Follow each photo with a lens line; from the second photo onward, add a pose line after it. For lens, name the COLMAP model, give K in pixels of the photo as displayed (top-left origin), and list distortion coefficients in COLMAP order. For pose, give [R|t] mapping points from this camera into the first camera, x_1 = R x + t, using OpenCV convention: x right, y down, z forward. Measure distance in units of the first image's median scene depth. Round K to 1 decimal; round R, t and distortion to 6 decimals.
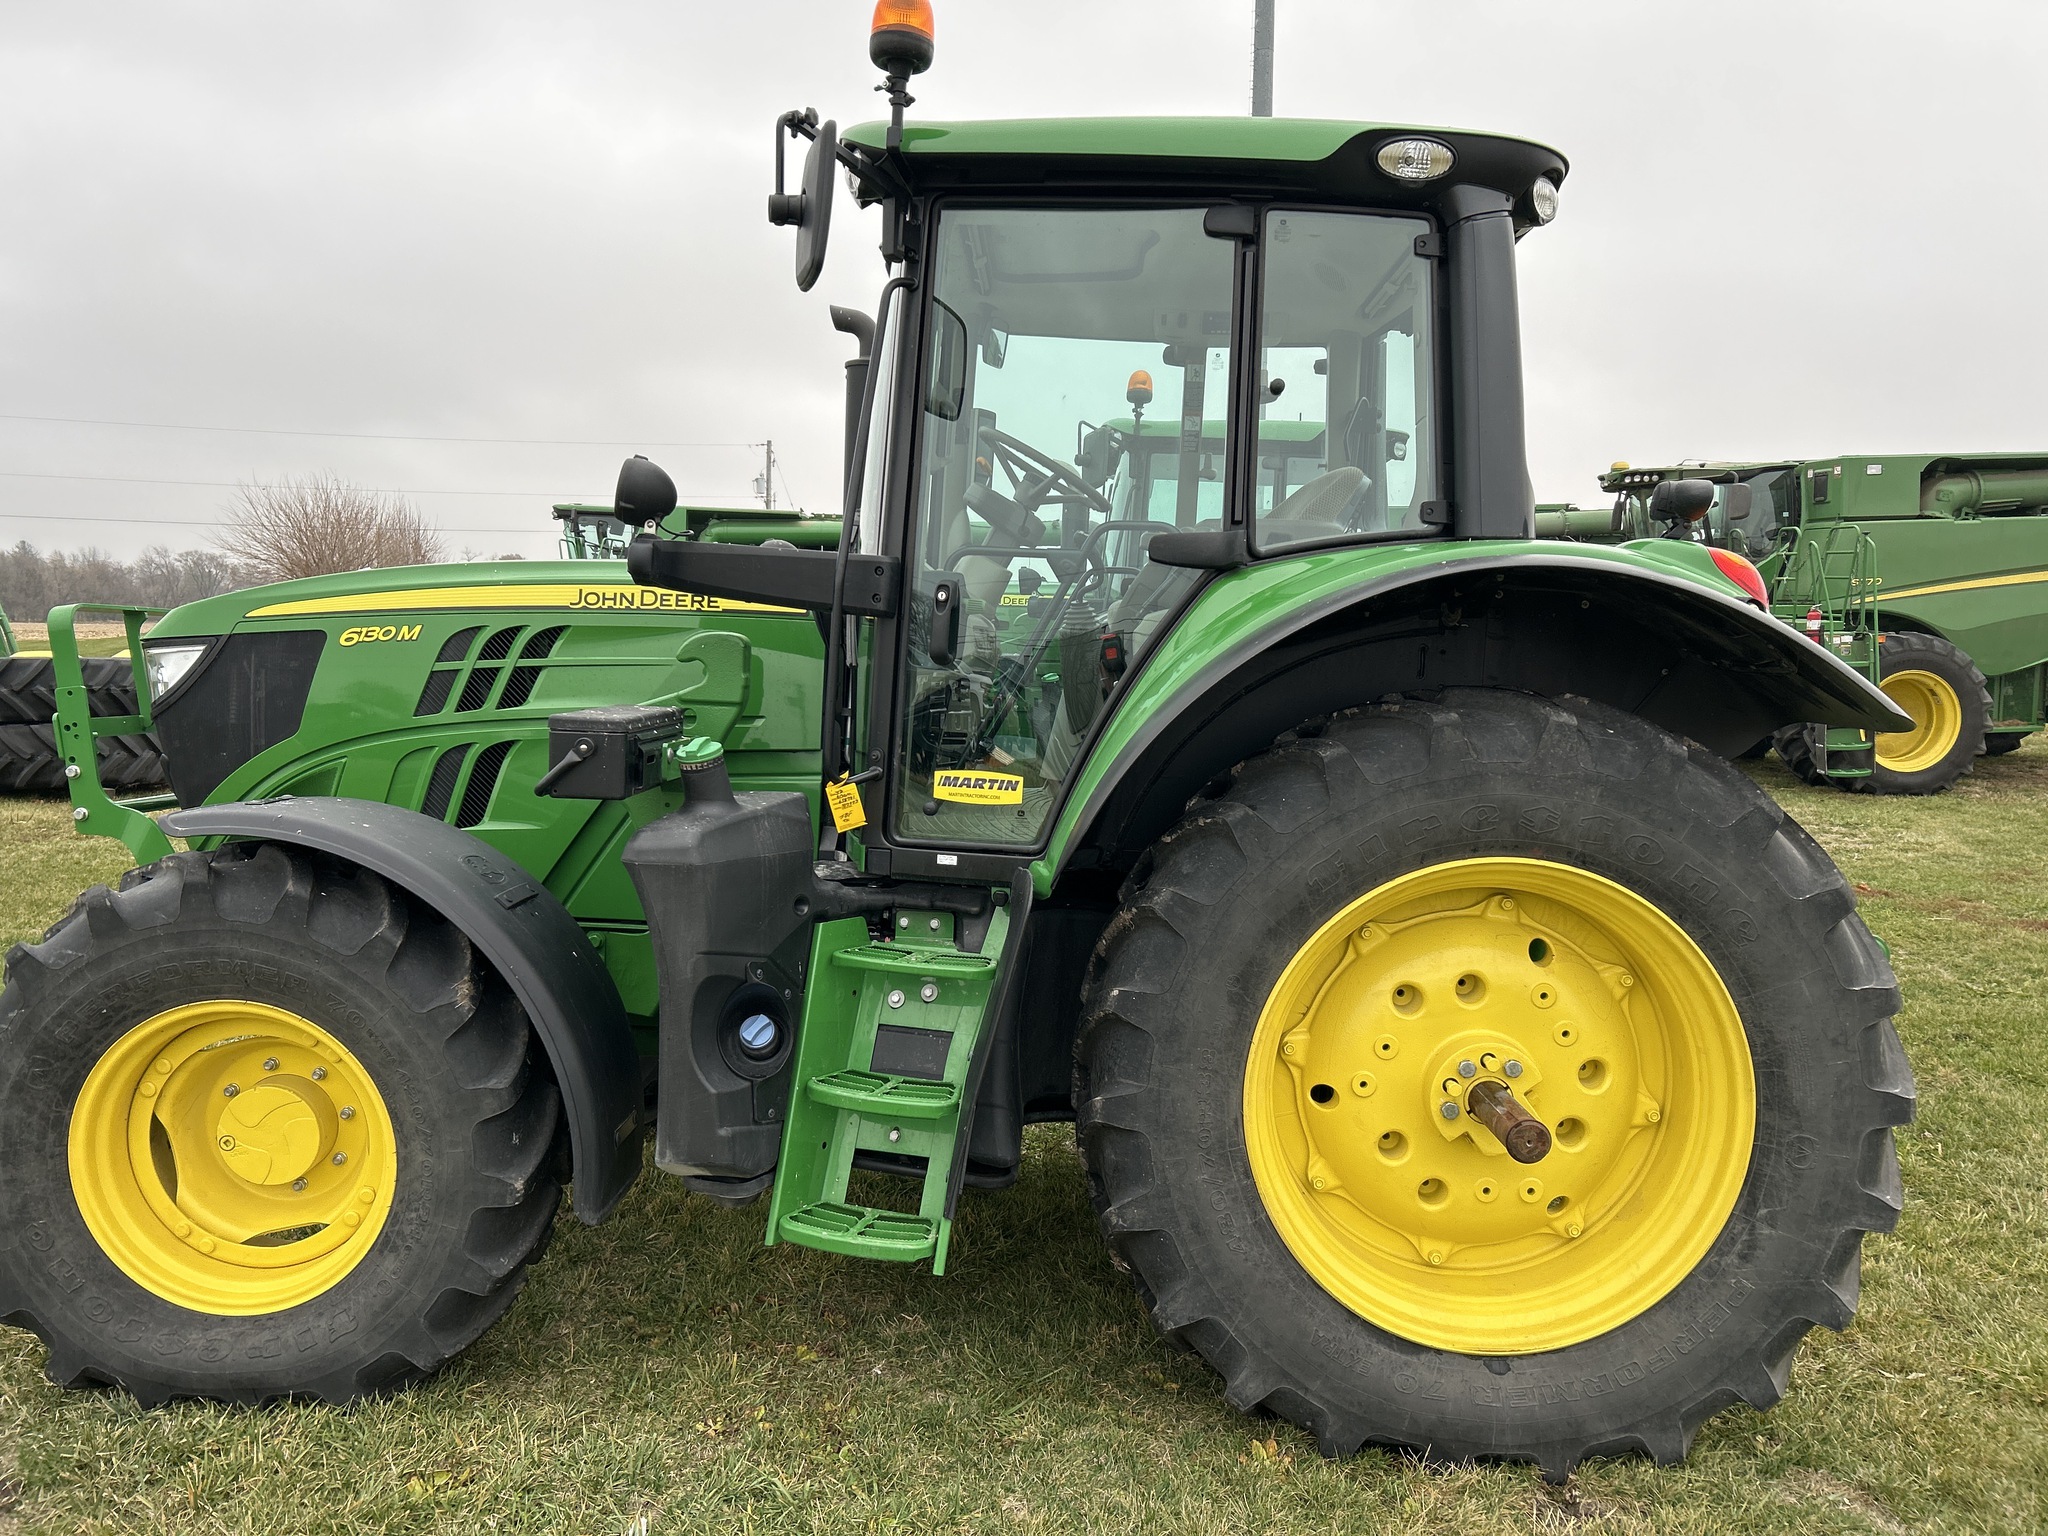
lens RADIAL K [[1395.0, 0, 1015.3], [0, 1395.0, 758.8], [0, 0, 1]] dist [0.043878, -0.038814]
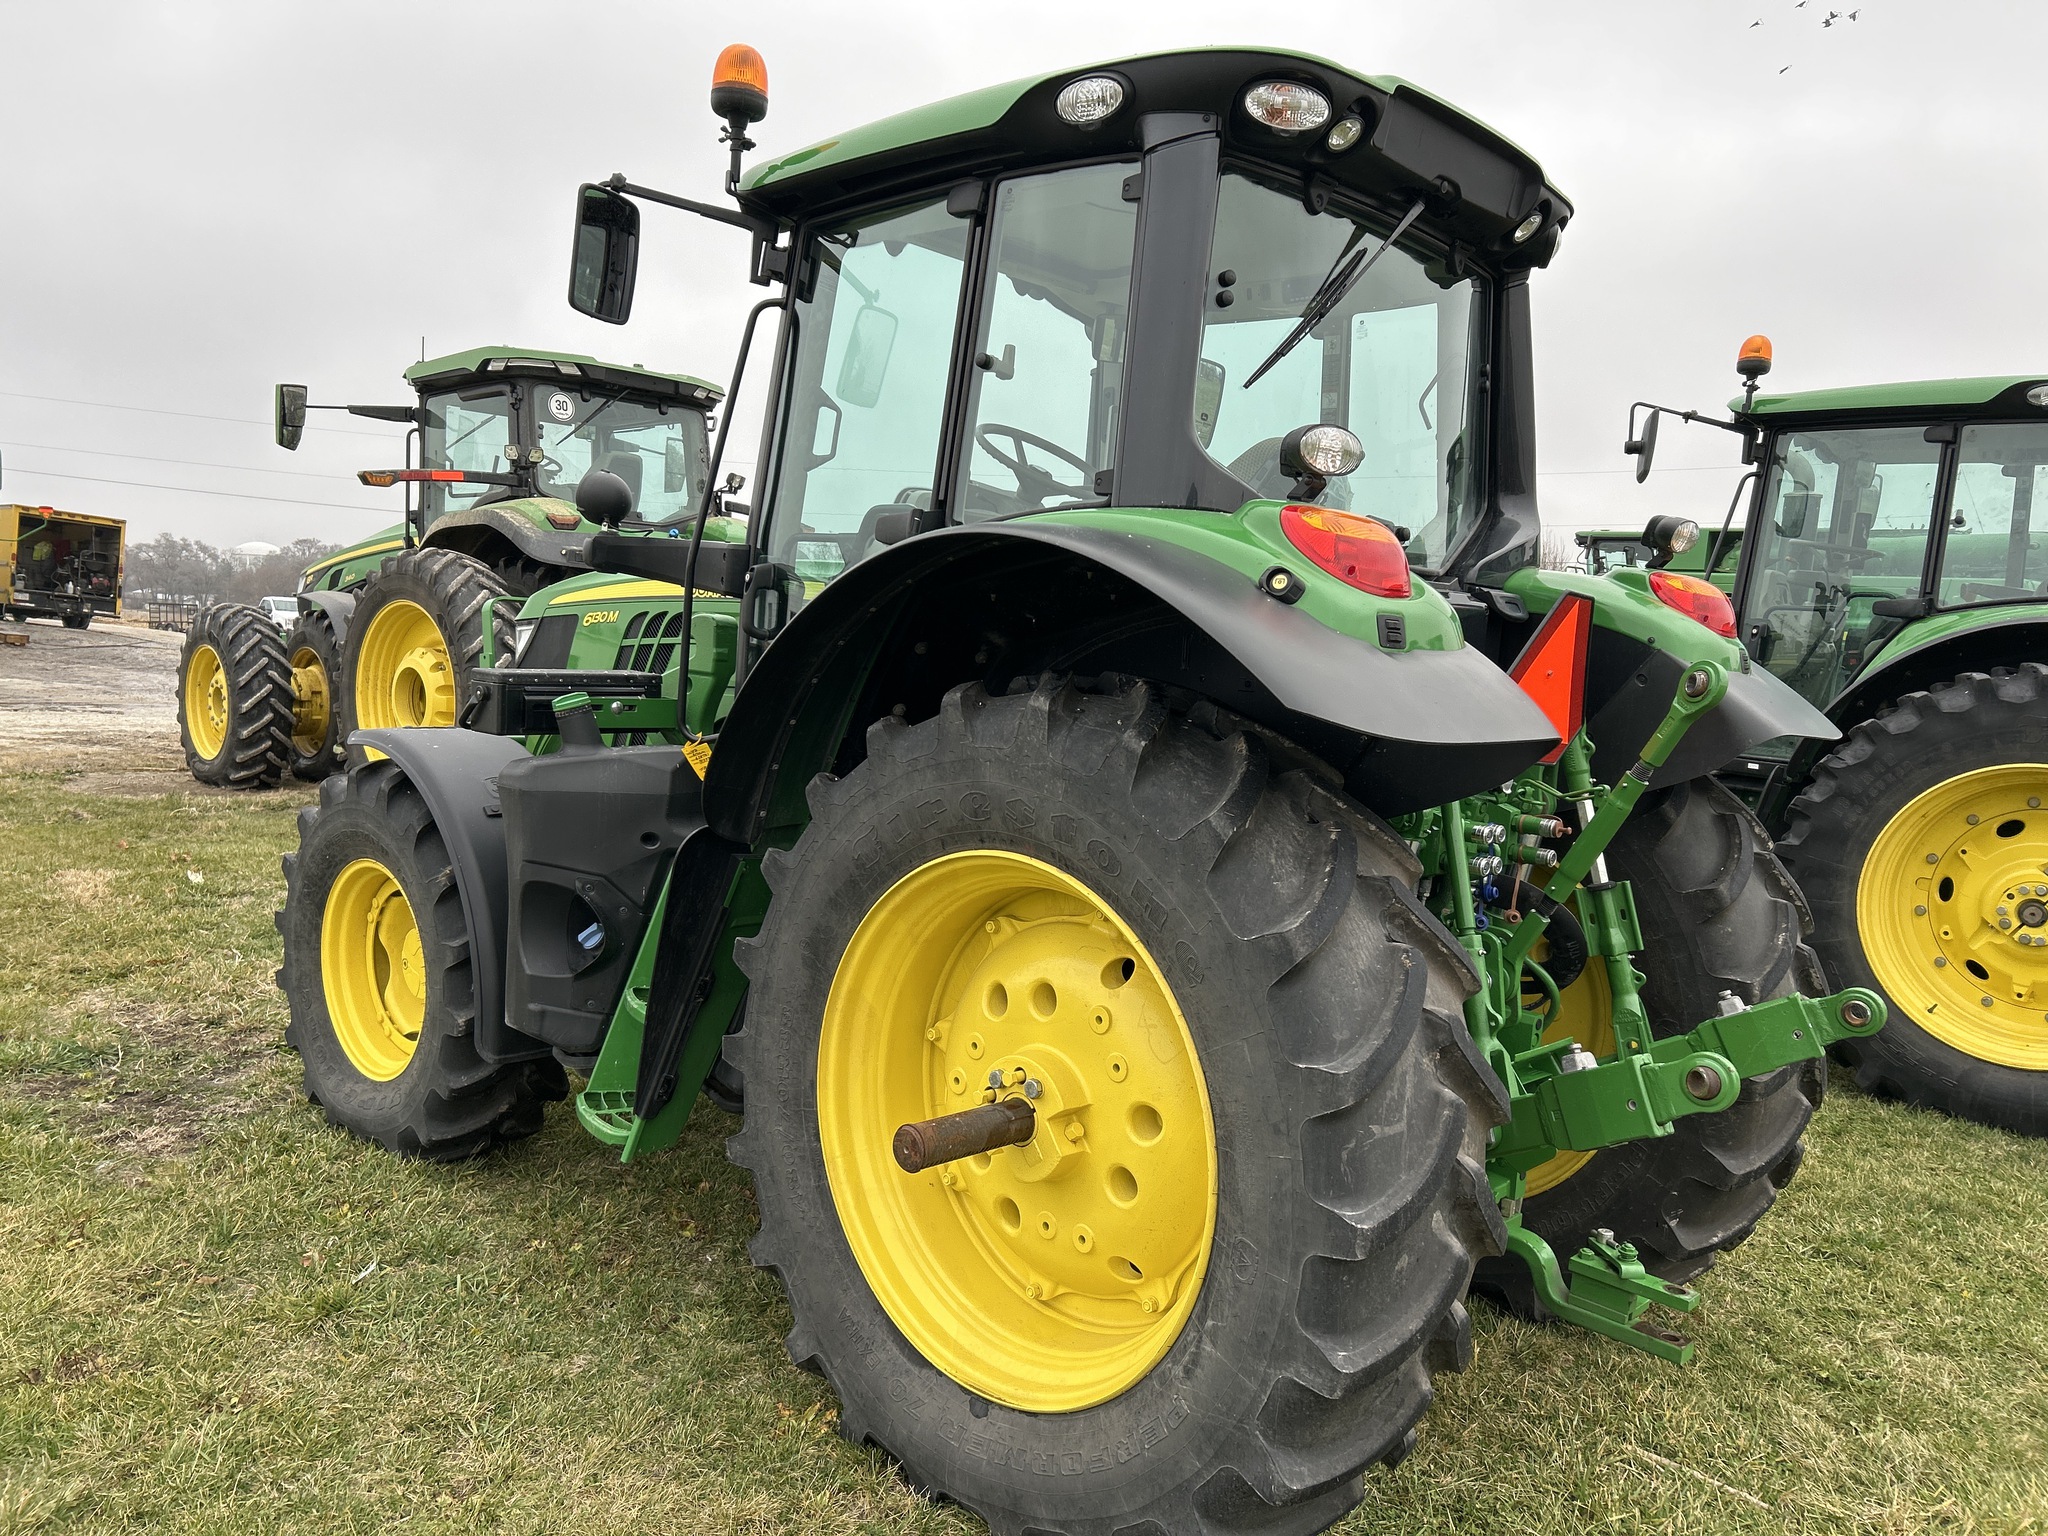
lens RADIAL K [[1395.0, 0, 1015.3], [0, 1395.0, 758.8], [0, 0, 1]] dist [0.043878, -0.038814]
pose [[0.782718, 0.069506, -0.618483, 0.849073], [-0.081339, 0.996645, 0.009066, 0.000609], [0.617038, 0.043211, 0.785746, 0.263587]]
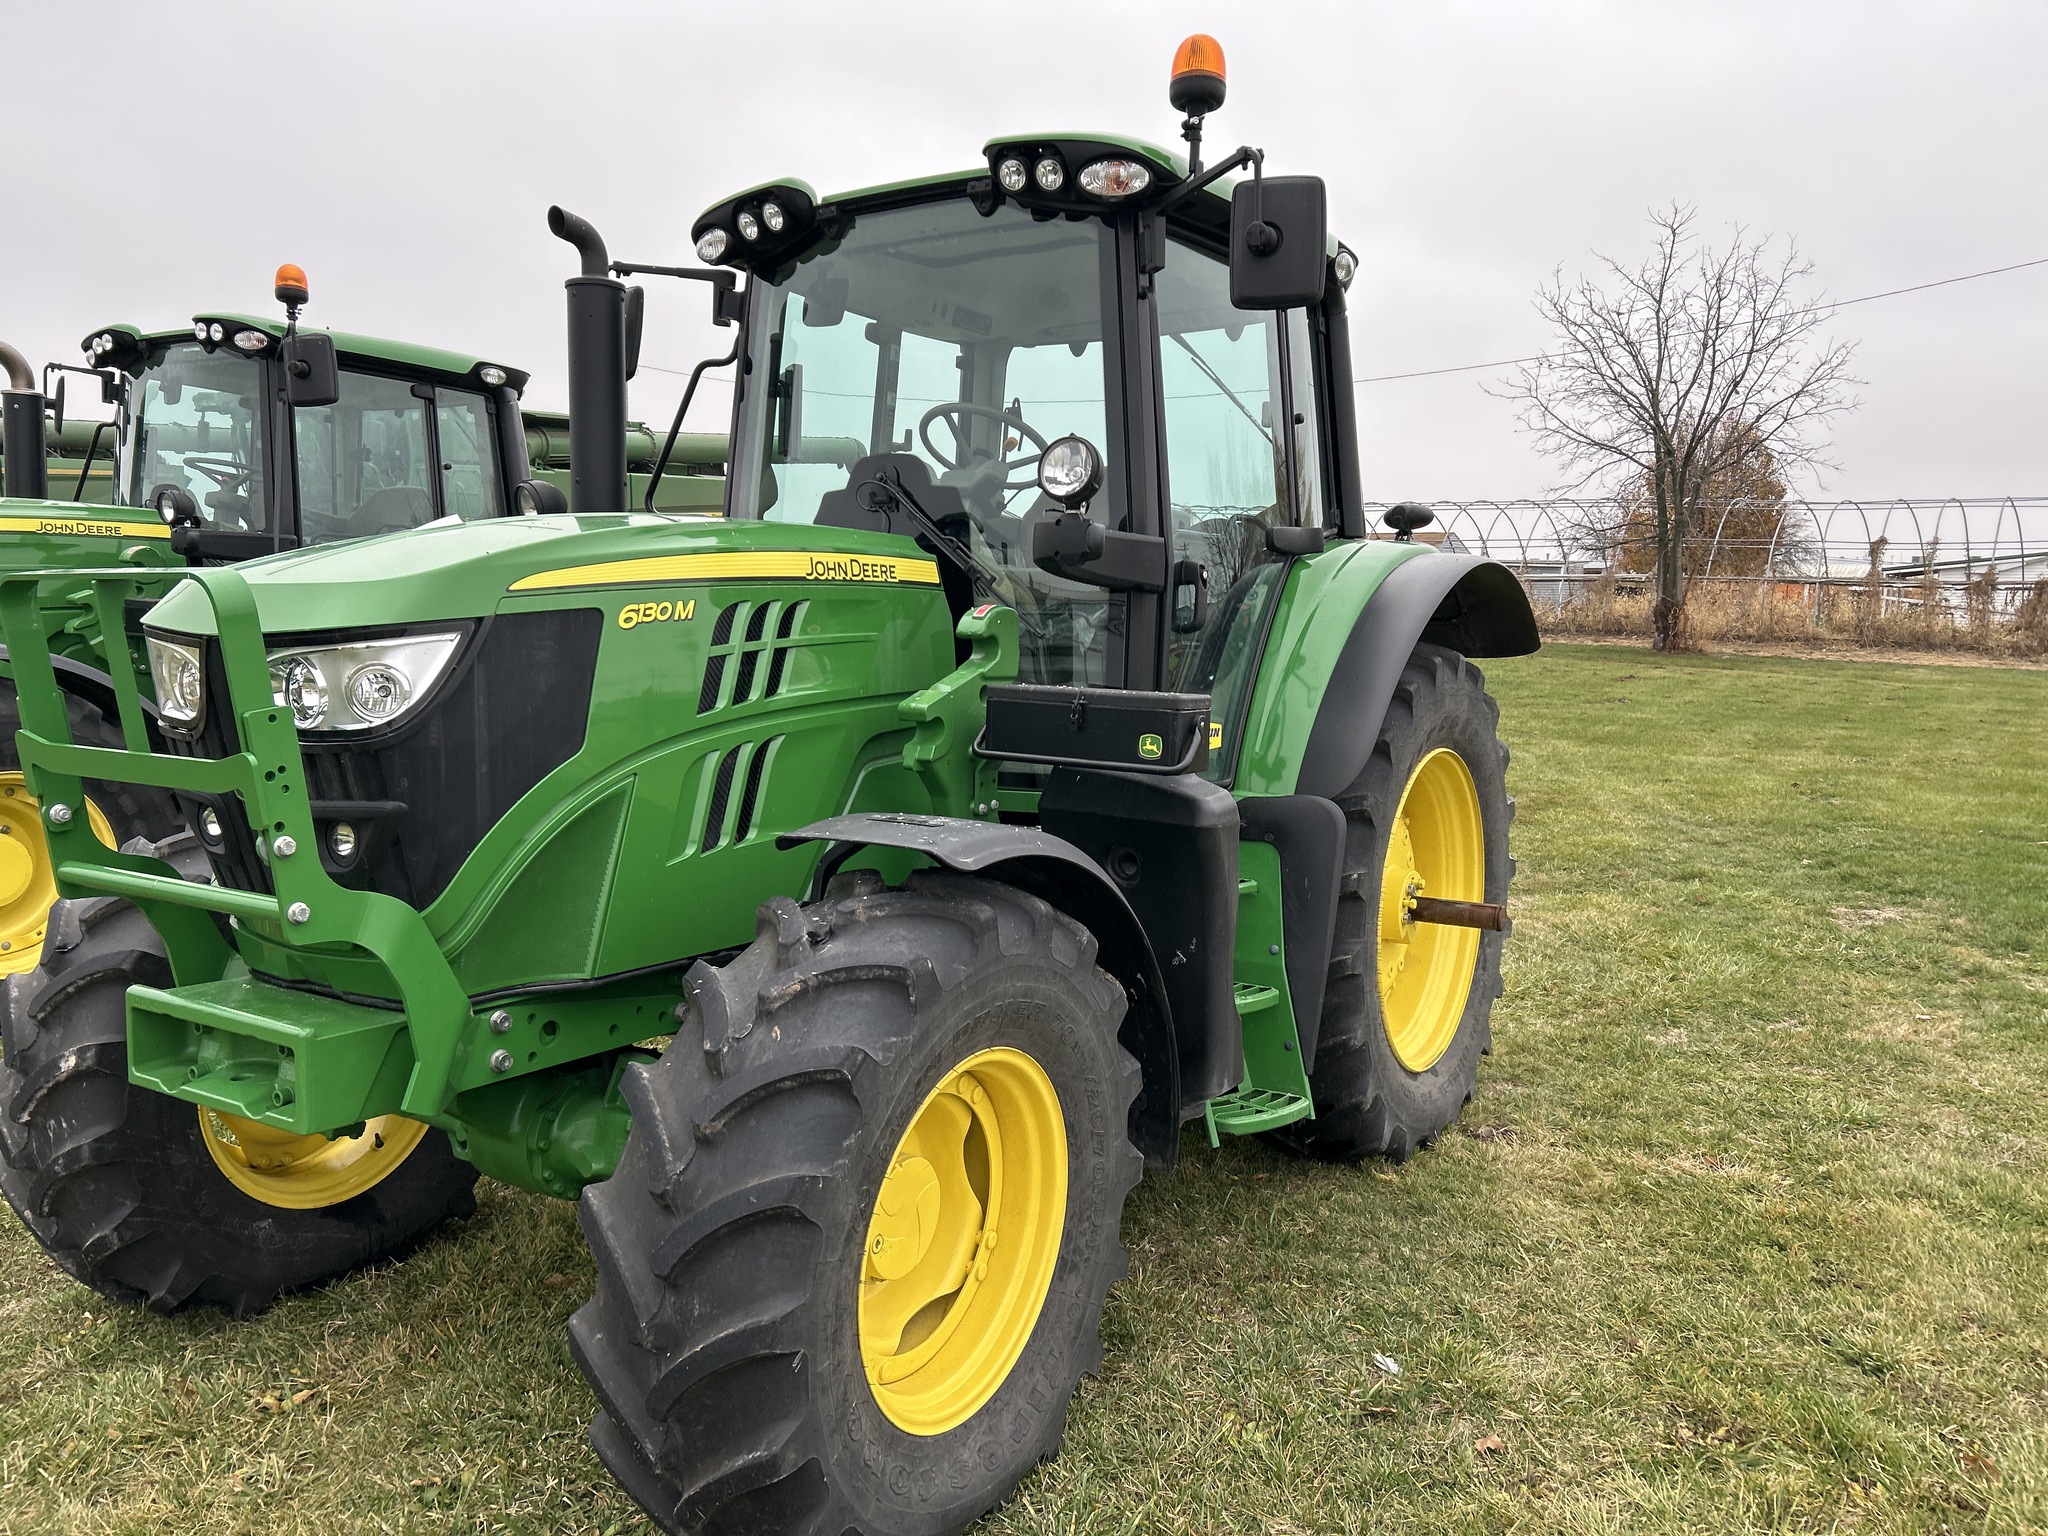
lens RADIAL K [[1395.0, 0, 1015.3], [0, 1395.0, 758.8], [0, 0, 1]] dist [0.043878, -0.038814]
pose [[0.570338, -0.097566, 0.815595, -1.199561], [0.058007, 0.995226, 0.078491, -0.070571], [-0.819359, 0.002544, 0.573275, 0.487124]]
